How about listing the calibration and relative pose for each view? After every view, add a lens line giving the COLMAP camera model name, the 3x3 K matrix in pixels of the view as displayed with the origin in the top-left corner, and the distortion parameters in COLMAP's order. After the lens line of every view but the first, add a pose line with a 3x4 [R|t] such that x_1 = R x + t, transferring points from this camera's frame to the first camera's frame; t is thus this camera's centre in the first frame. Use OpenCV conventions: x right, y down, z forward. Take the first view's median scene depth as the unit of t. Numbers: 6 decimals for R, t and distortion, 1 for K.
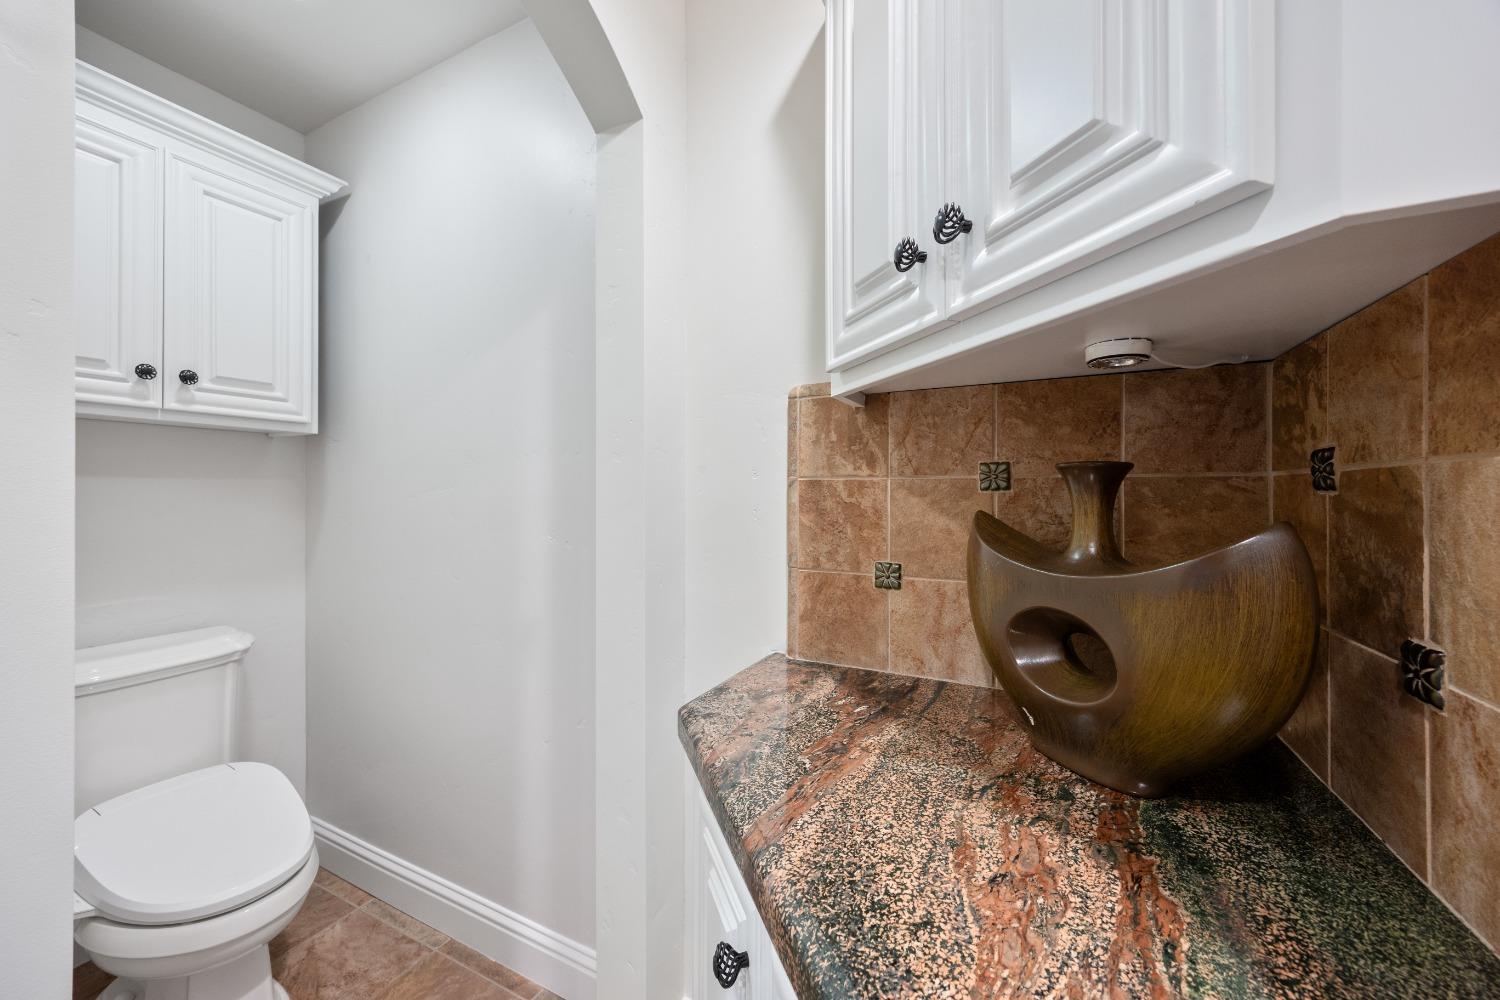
lens RADIAL K [[579.0, 0, 748.0], [0, 579.0, 488.0], [0, 0, 1]] dist [-0.000731, -0.000024]
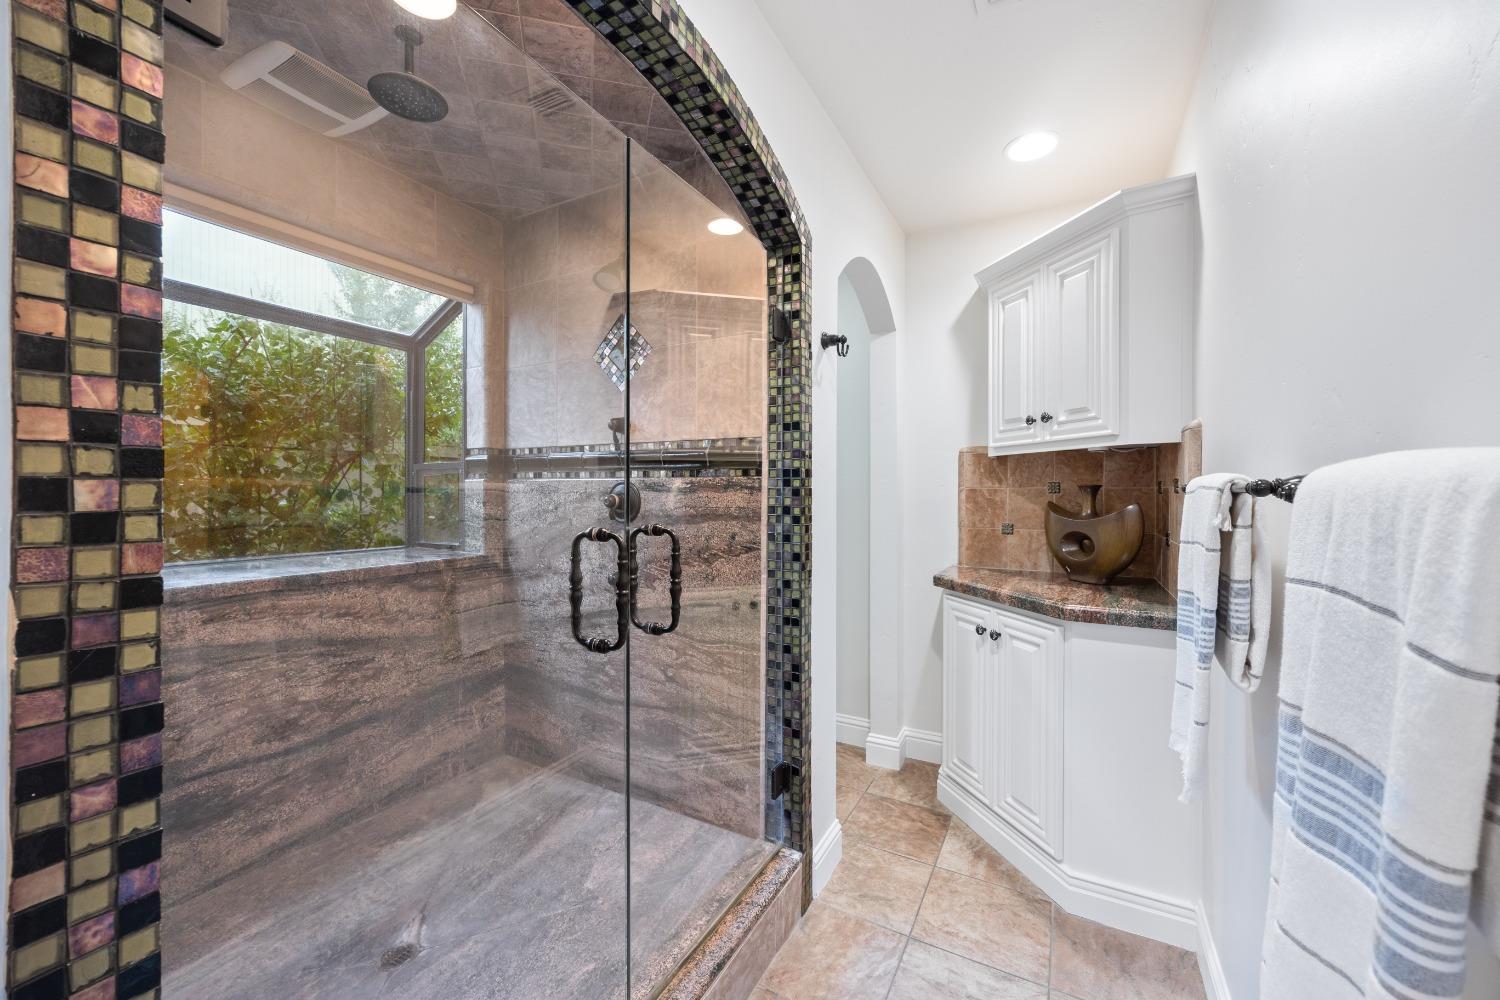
lens RADIAL K [[579.0, 0, 754.8], [0, 579.0, 491.2], [0, 0, 1]] dist [-0.000731, -0.000024]
pose [[0.999457, 0.001479, -0.032904, -0.748567], [-0.001418, 0.999997, 0.001875, -0.008054], [0.032907, -0.001827, 0.999457, -1.477450]]
